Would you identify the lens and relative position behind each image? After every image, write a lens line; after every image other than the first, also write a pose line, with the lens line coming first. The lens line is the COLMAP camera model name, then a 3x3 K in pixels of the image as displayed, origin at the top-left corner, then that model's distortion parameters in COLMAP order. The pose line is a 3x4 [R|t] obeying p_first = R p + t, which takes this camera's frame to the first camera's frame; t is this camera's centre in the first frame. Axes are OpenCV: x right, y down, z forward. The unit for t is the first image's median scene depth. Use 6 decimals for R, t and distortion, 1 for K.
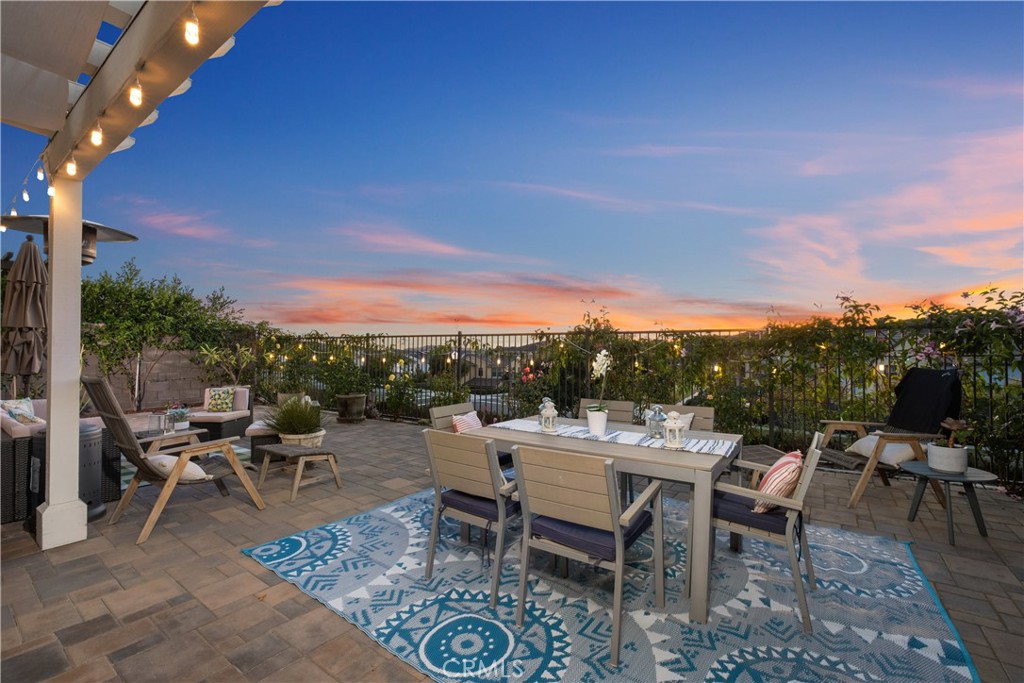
lens RADIAL K [[444.3, 0, 509.4], [0, 444.3, 345.2], [0, 0, 1]] dist [-0.004647, -0.000095]
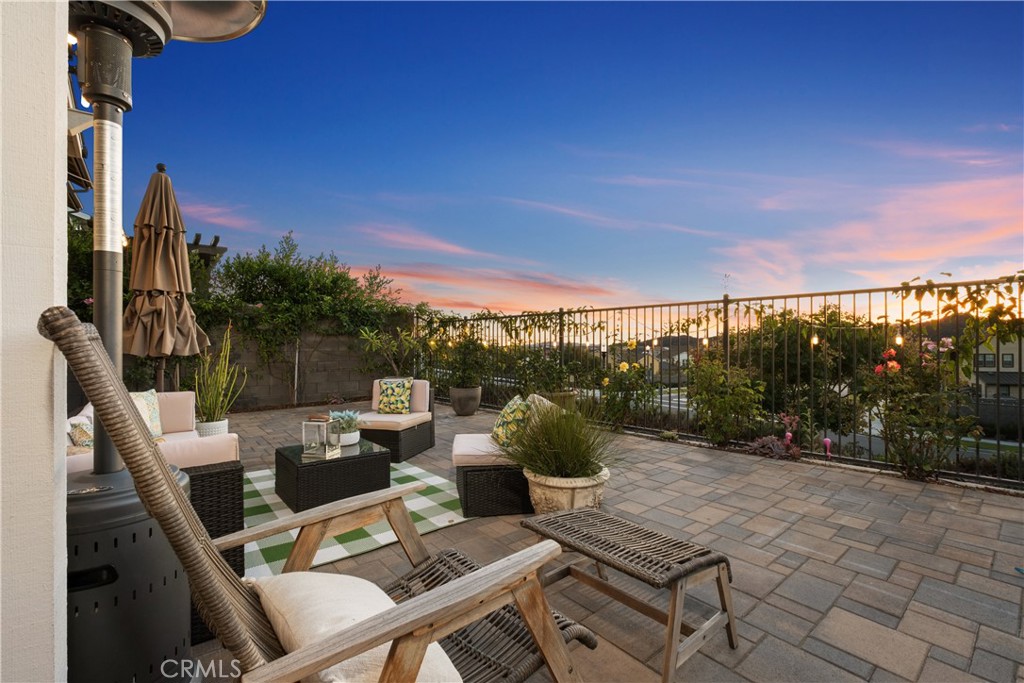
lens RADIAL K [[444.3, 0, 508.2], [0, 444.3, 347.7], [0, 0, 1]] dist [-0.004647, -0.000095]
pose [[0.965122, -0.006335, -0.261723, -0.223755], [0.010169, 0.999860, 0.013296, 0.029821], [0.261602, -0.015493, 0.965051, 0.284198]]
